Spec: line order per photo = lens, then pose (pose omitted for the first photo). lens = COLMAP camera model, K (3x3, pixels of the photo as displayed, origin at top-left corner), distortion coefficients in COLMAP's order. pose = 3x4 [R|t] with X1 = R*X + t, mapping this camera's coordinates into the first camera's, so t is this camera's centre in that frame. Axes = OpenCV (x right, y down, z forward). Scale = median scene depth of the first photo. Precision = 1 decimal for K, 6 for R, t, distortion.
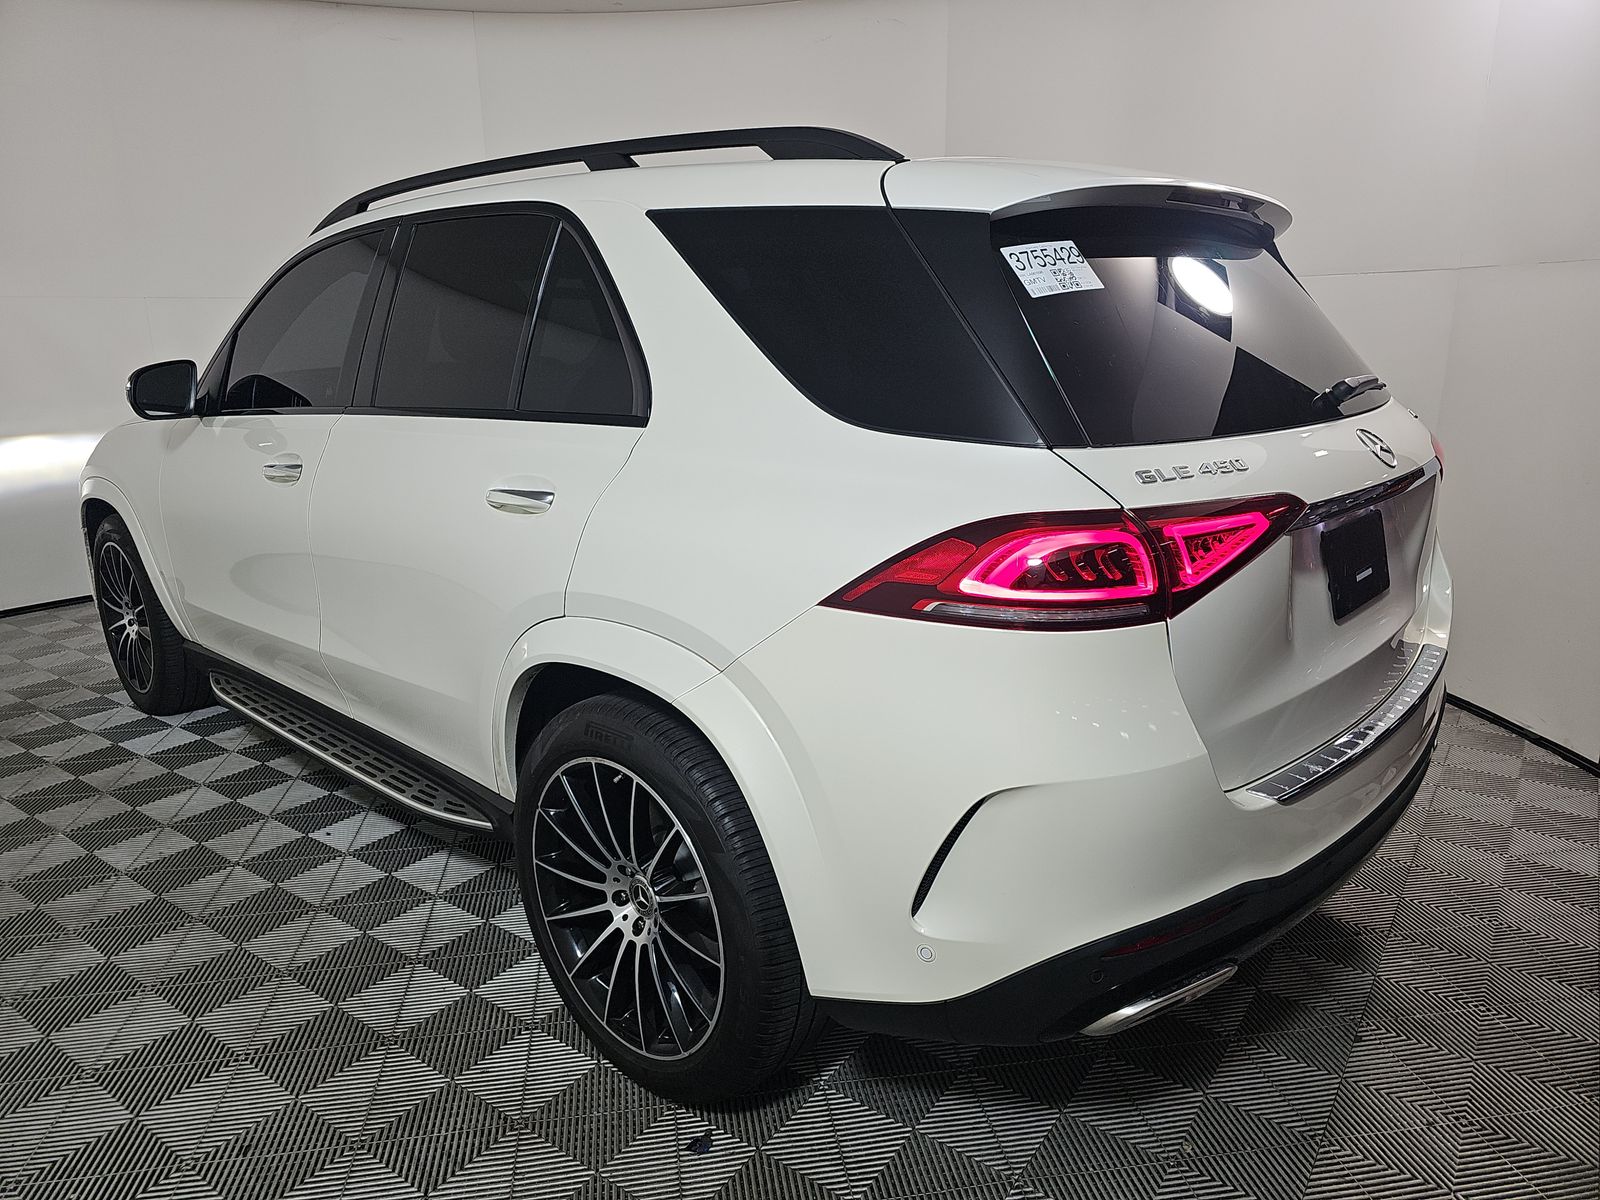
lens RADIAL K [[1078.9, 0, 800.0], [0, 1078.9, 600.0], [0, 0, 1]] dist [0.000531, 0.000202]
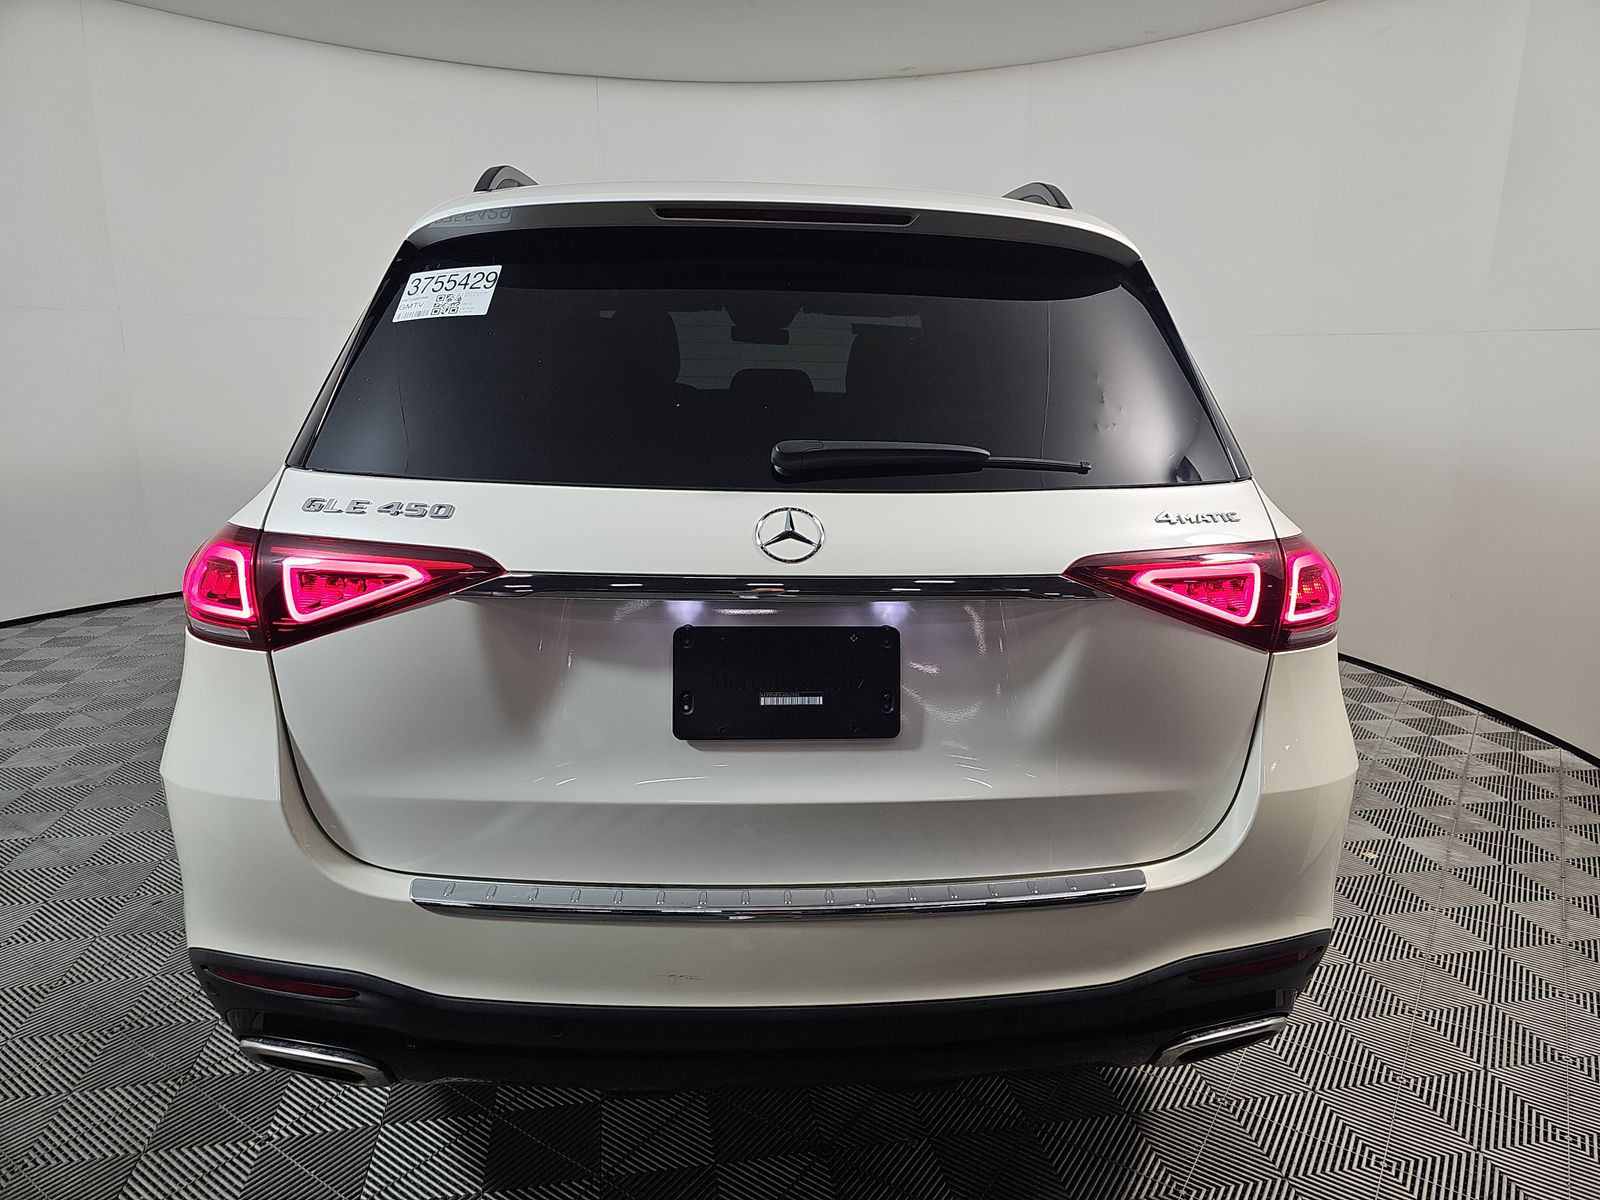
lens RADIAL K [[1078.9, 0, 800.0], [0, 1078.9, 600.0], [0, 0, 1]] dist [0.000531, 0.000202]
pose [[0.723559, 0.169751, -0.669065, 1.115501], [-0.194416, 0.980166, 0.038430, -0.132672], [0.662318, 0.102271, 0.742210, 0.504594]]
